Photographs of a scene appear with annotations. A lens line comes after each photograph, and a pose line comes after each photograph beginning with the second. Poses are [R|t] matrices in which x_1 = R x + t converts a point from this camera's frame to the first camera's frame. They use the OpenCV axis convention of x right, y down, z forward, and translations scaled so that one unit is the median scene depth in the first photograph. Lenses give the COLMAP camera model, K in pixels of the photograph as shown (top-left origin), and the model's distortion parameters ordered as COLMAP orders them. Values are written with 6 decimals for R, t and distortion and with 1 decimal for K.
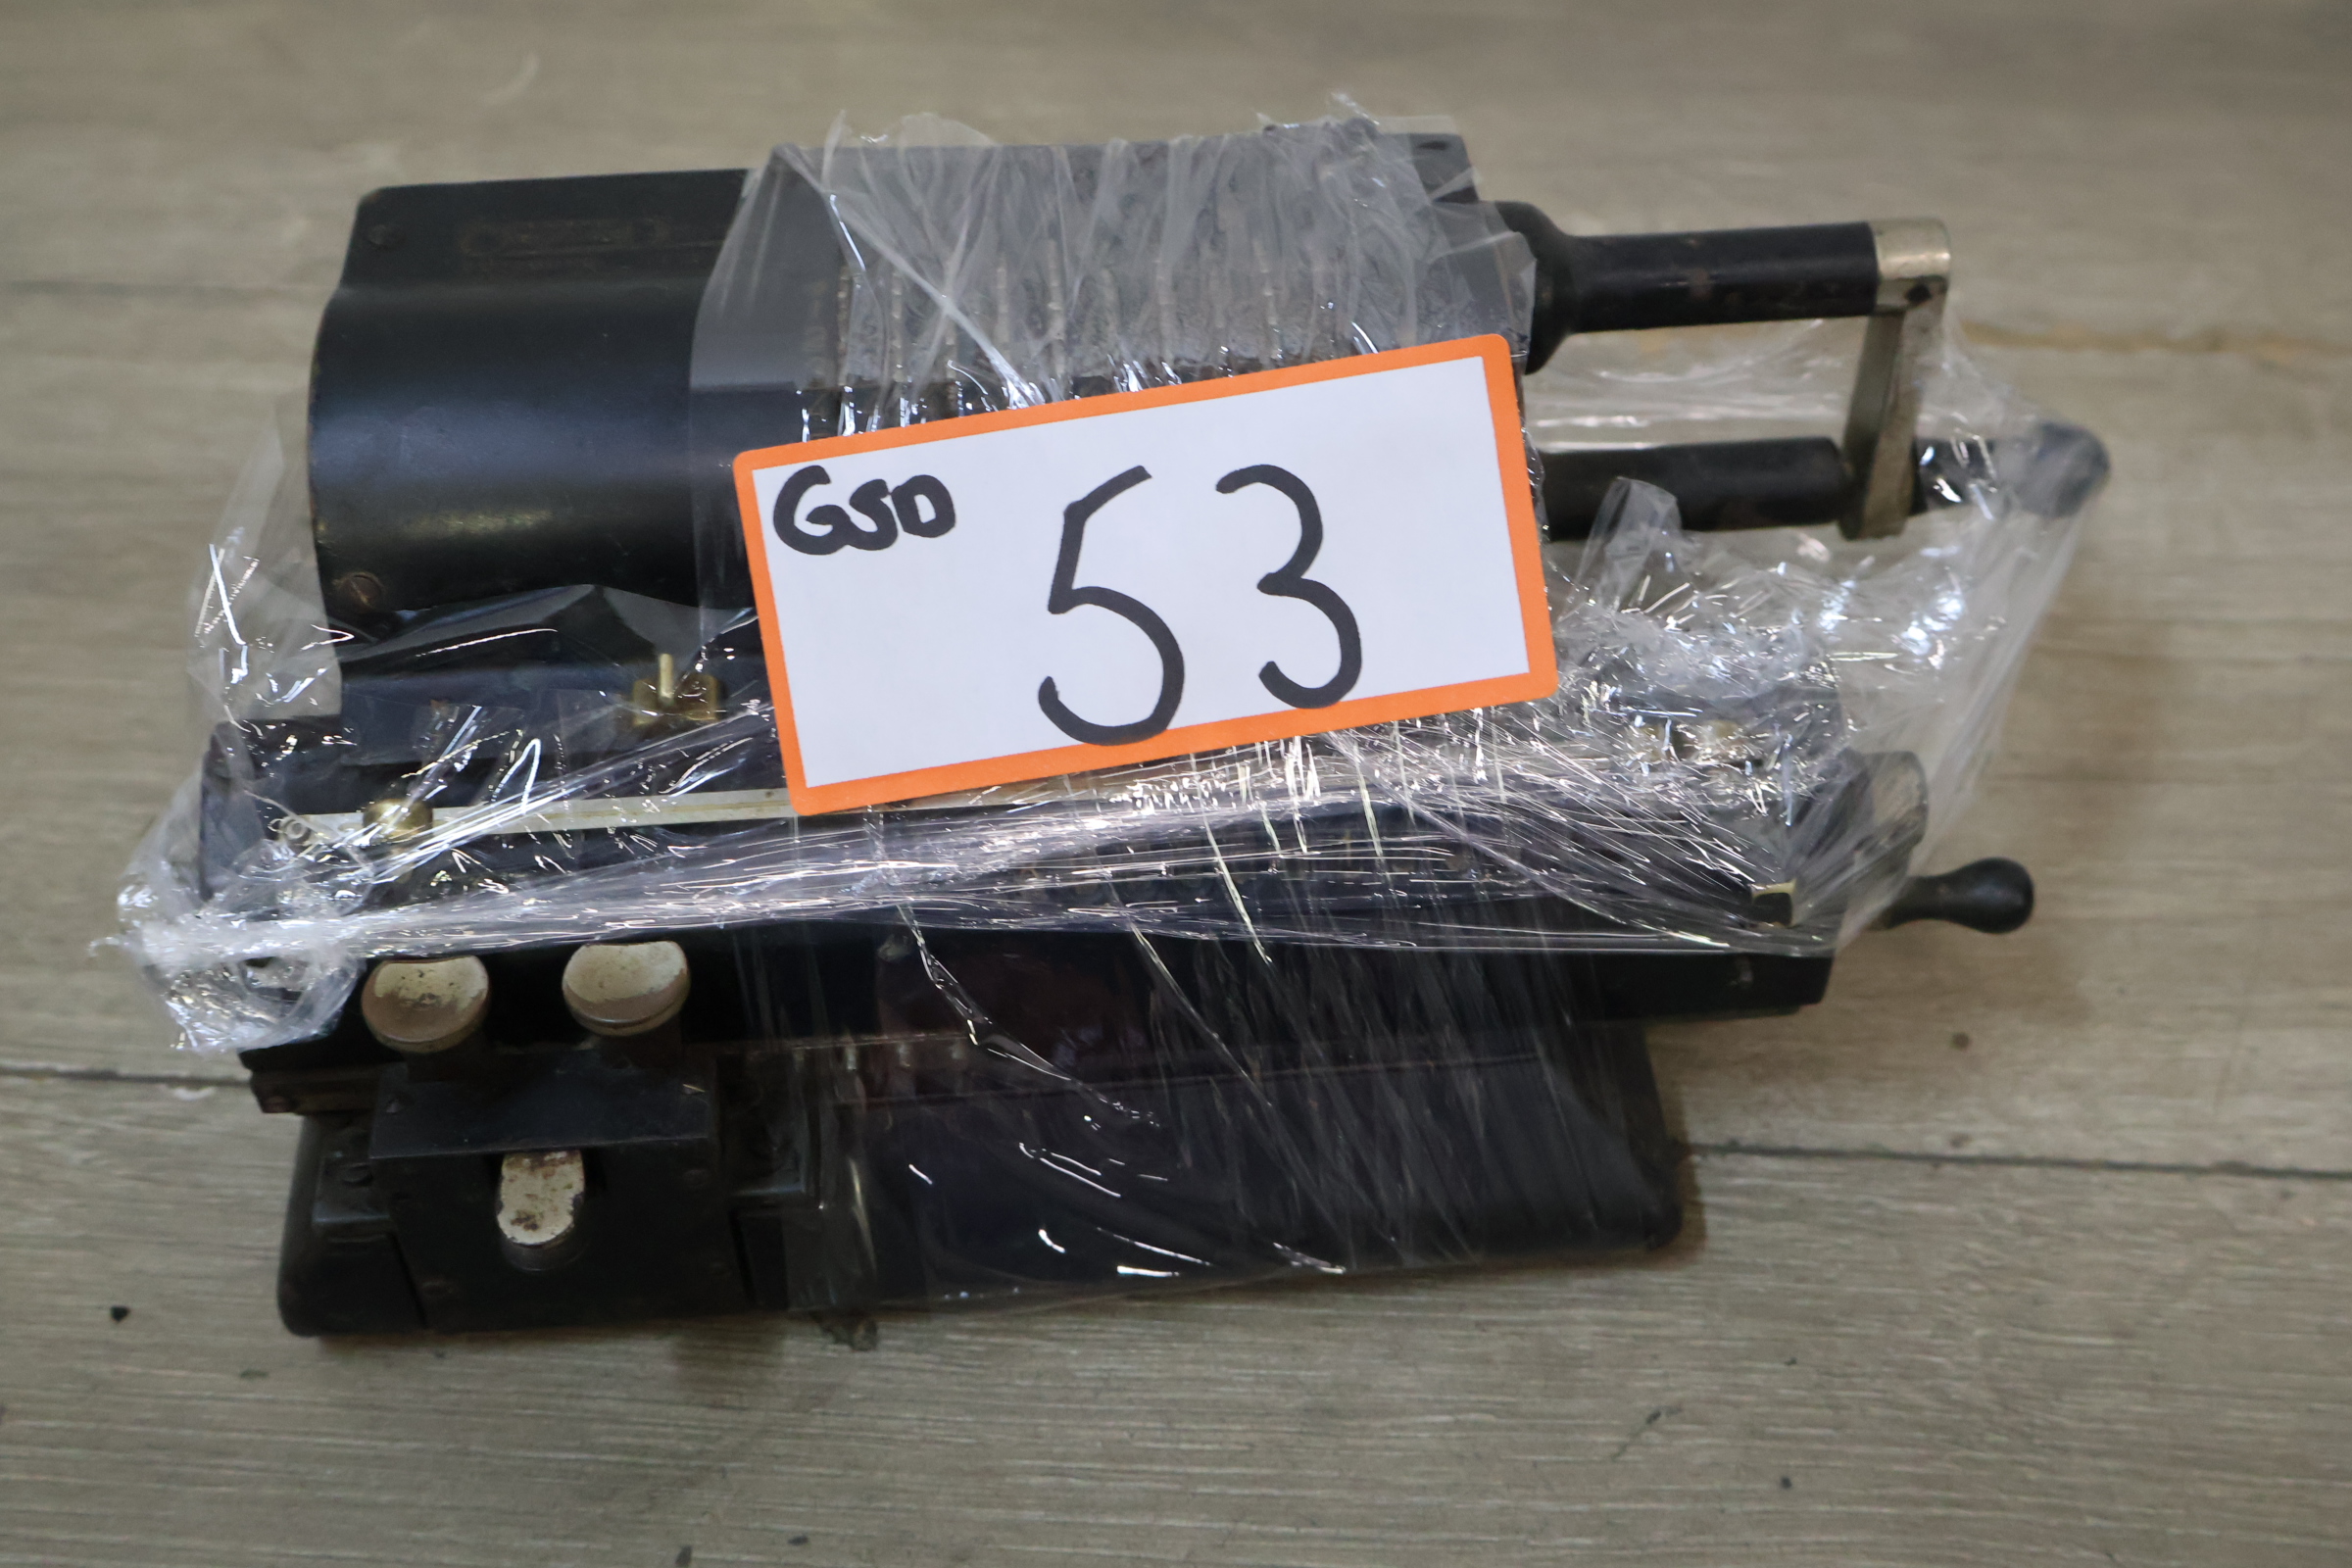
lens RADIAL K [[2782.9, 0, 1176.0], [0, 2782.9, 784.0], [0, 0, 1]] dist [0.002919, 0.029082]
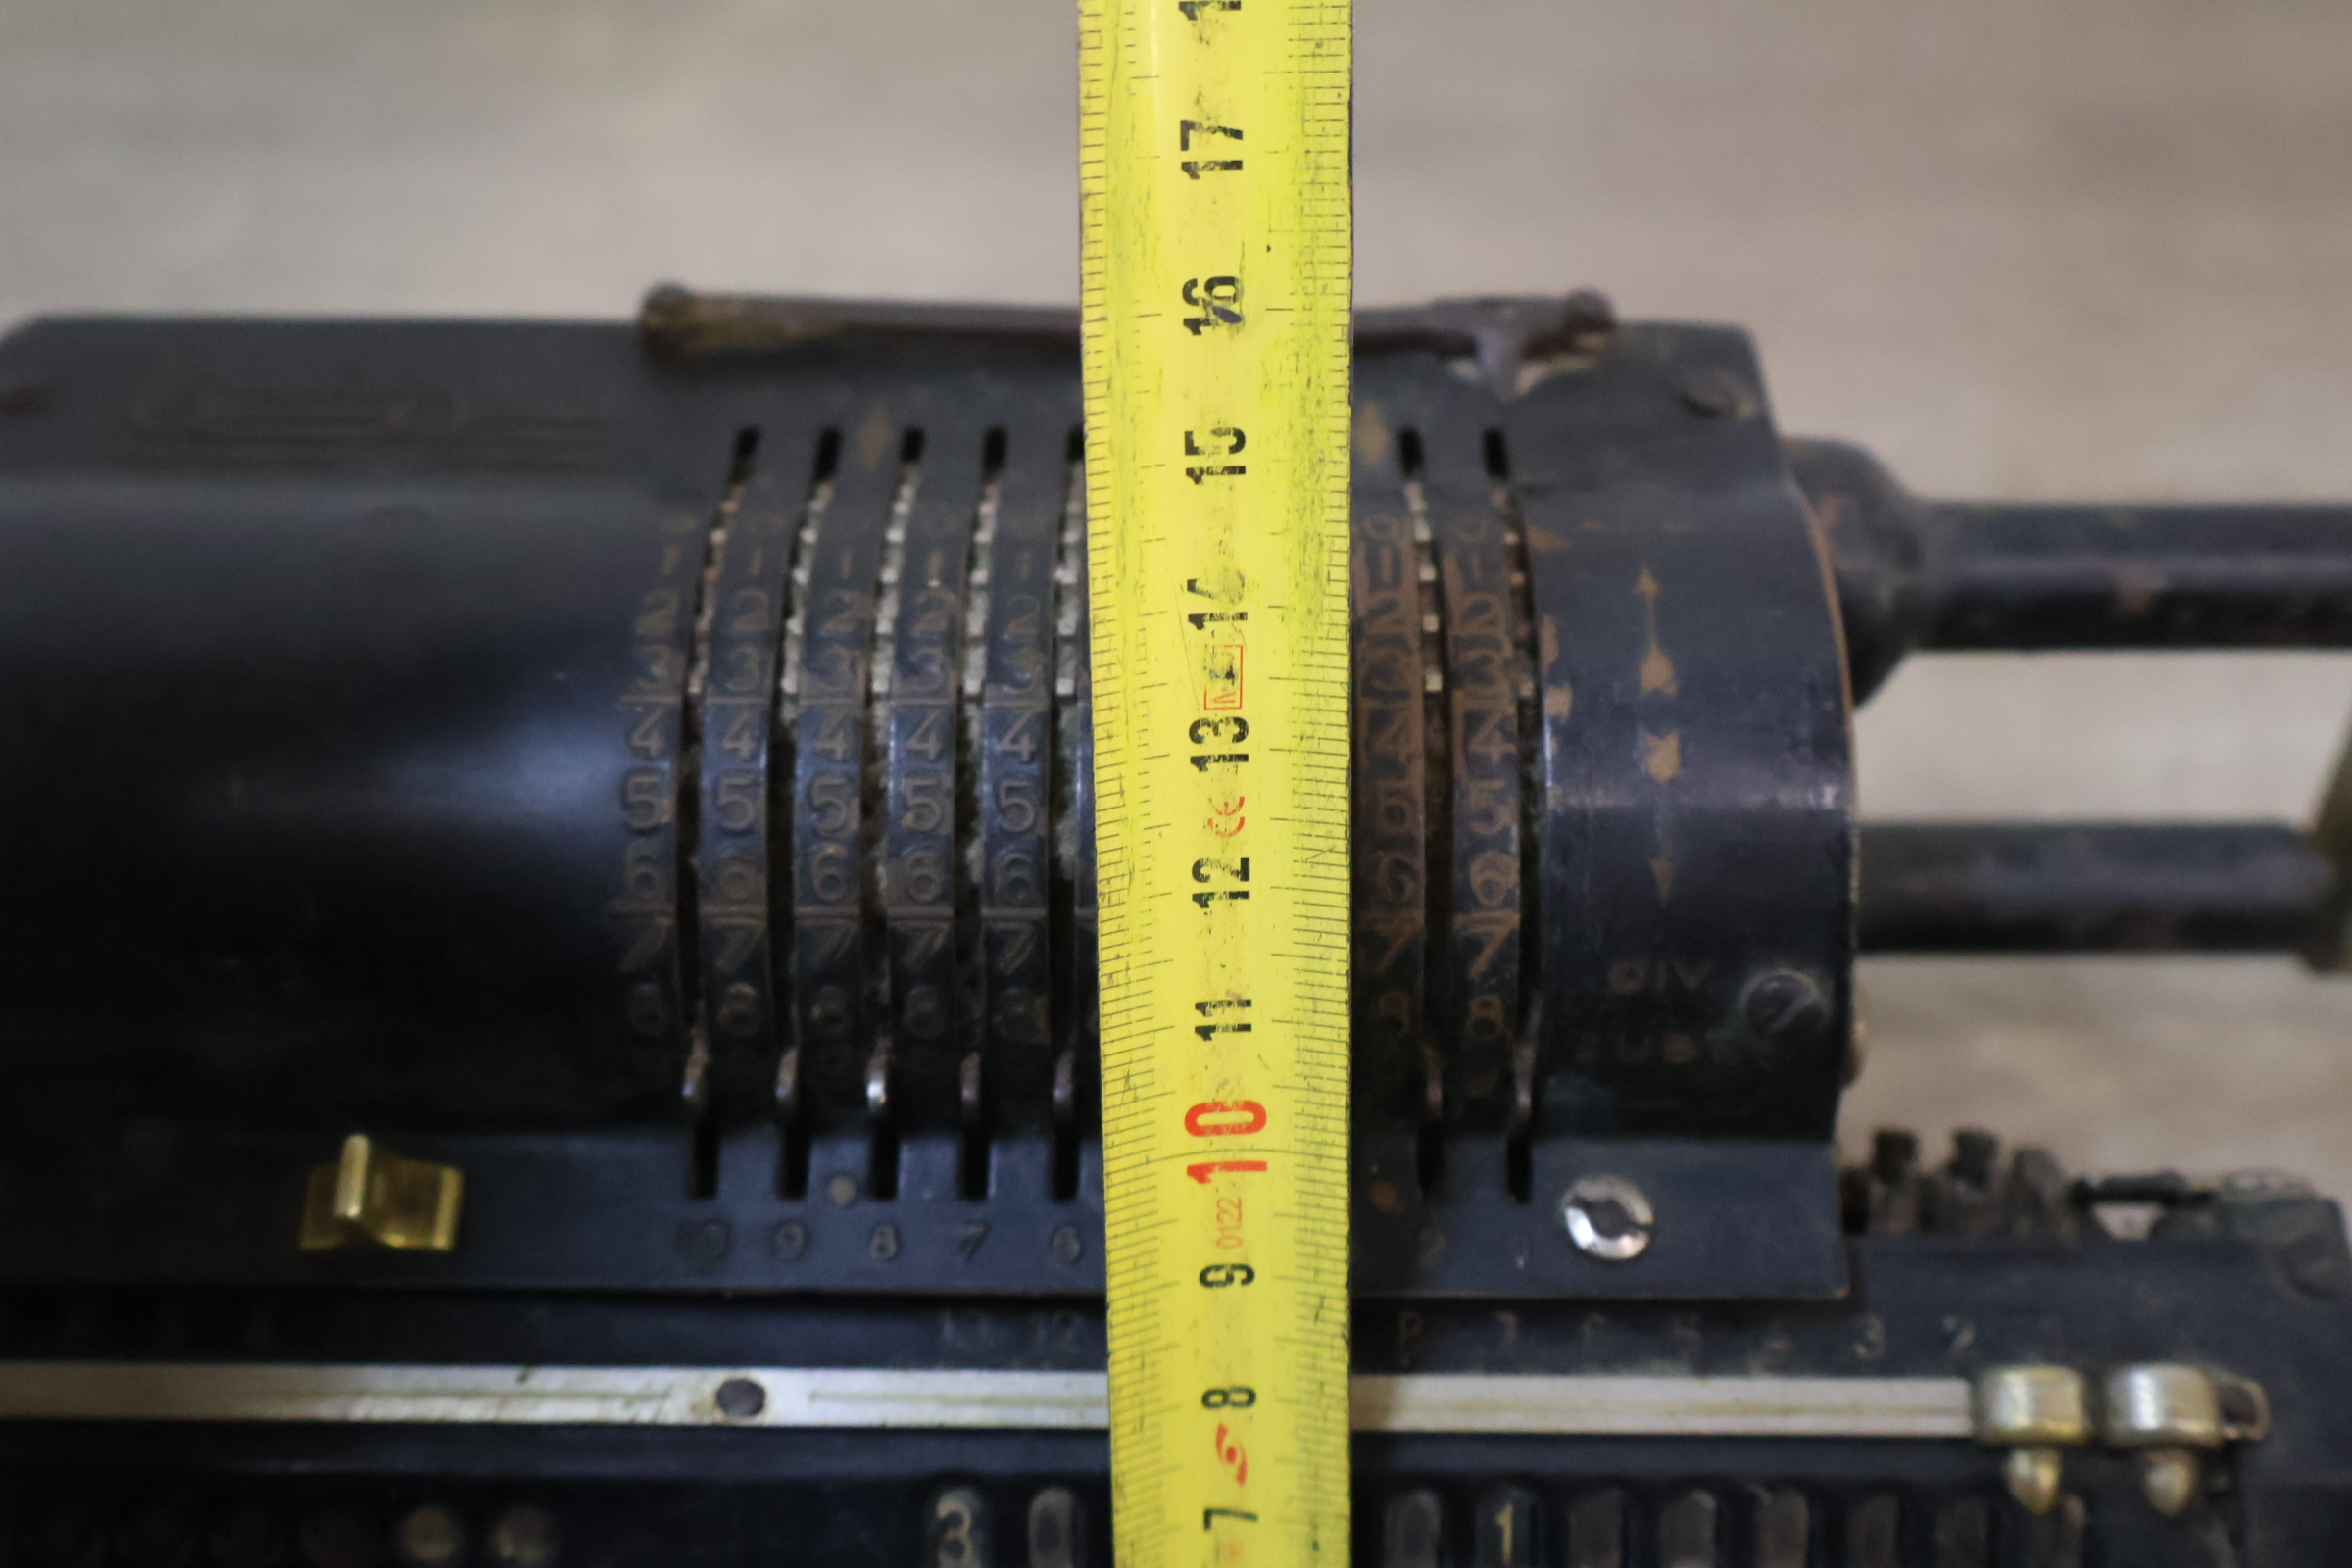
lens RADIAL K [[2780.2, 0, 1177.3], [0, 2780.2, 763.0], [0, 0, 1]] dist [0.004988, 0.010702]
pose [[0.996922, 0.060933, -0.049342, 0.012477], [-0.063630, 0.996453, -0.055062, -0.102448], [0.045812, 0.058032, 0.997263, 0.415560]]
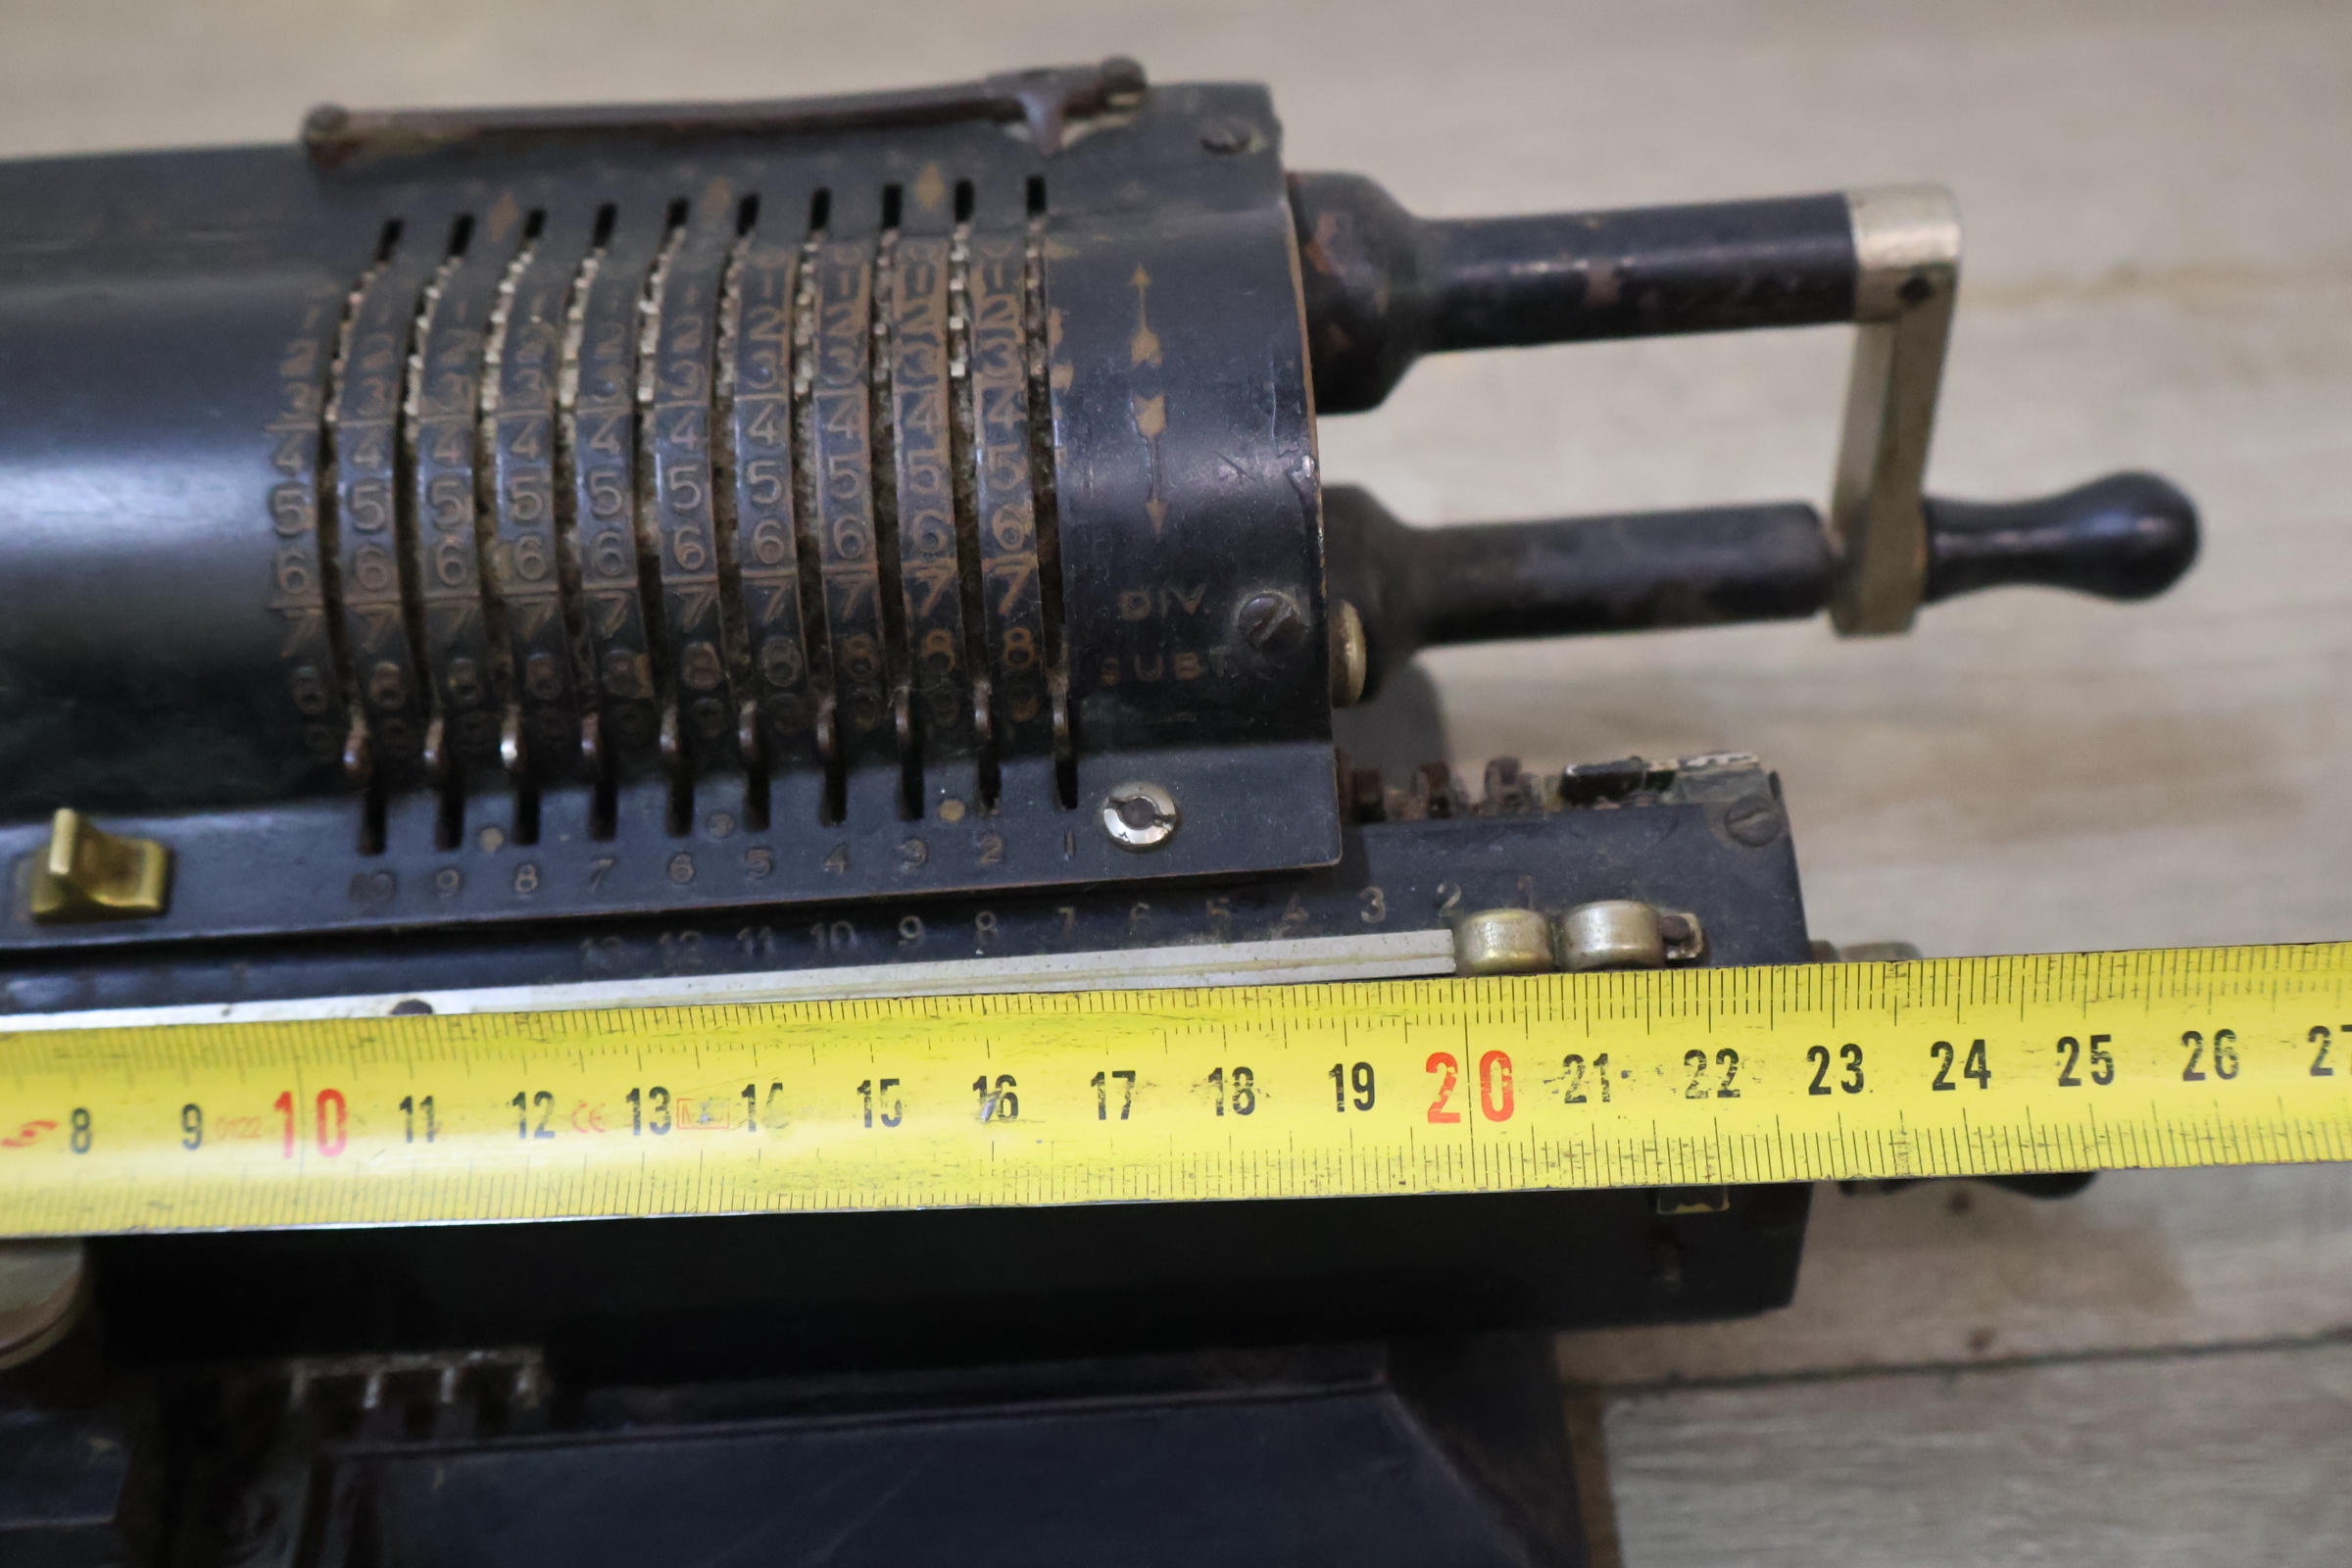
lens RADIAL K [[2780.2, 0, 1177.3], [0, 2780.2, 763.0], [0, 0, 1]] dist [0.004988, 0.010702]
pose [[0.998852, -0.007580, -0.047304, 0.122898], [0.004724, 0.998176, -0.060186, -0.015532], [0.047674, 0.059894, 0.997066, 0.321759]]
